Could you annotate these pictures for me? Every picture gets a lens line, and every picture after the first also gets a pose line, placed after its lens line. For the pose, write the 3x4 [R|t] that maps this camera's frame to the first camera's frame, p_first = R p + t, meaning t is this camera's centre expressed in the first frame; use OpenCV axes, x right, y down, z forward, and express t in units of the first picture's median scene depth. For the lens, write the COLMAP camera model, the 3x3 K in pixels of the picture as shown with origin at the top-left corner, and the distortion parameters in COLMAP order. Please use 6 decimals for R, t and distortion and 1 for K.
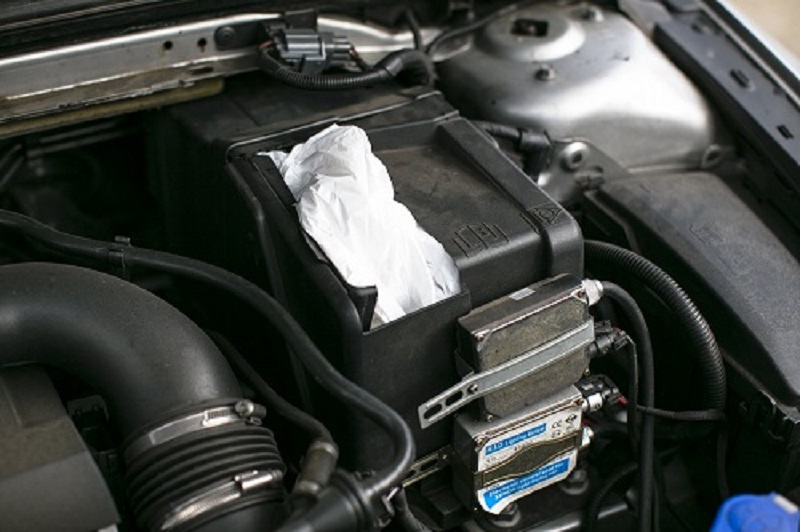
lens RADIAL K [[1188.8, 0, 400.0], [0, 1188.8, 266.0], [0, 0, 1]] dist [-0.238670, 0.547503]
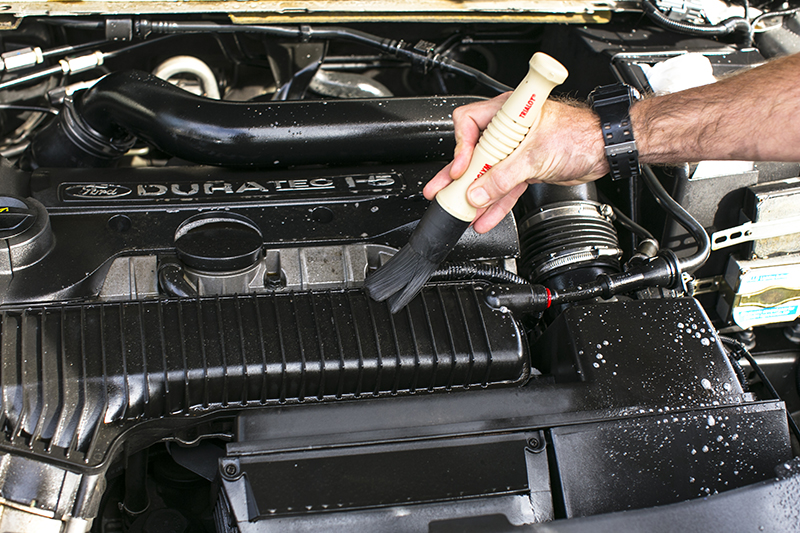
lens RADIAL K [[1188.8, 0, 400.0], [0, 1188.8, 266.5], [0, 0, 1]] dist [-0.238670, 0.547503]
pose [[0.961805, 0.204401, -0.182077, -0.086761], [-0.203376, 0.978794, 0.024488, 0.197080], [0.183222, 0.013478, 0.982979, -0.560702]]
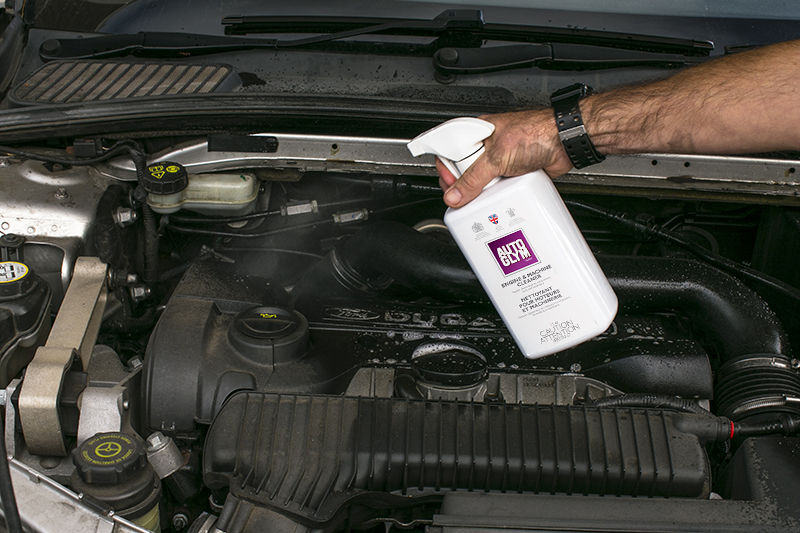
lens RADIAL K [[1188.8, 0, 400.0], [0, 1188.8, 266.5], [0, 0, 1]] dist [-0.238670, 0.547503]
pose [[0.876398, 0.217842, -0.429502, 0.058423], [-0.288375, 0.951660, -0.105749, 0.310655], [0.385703, 0.216536, 0.896853, -0.743731]]
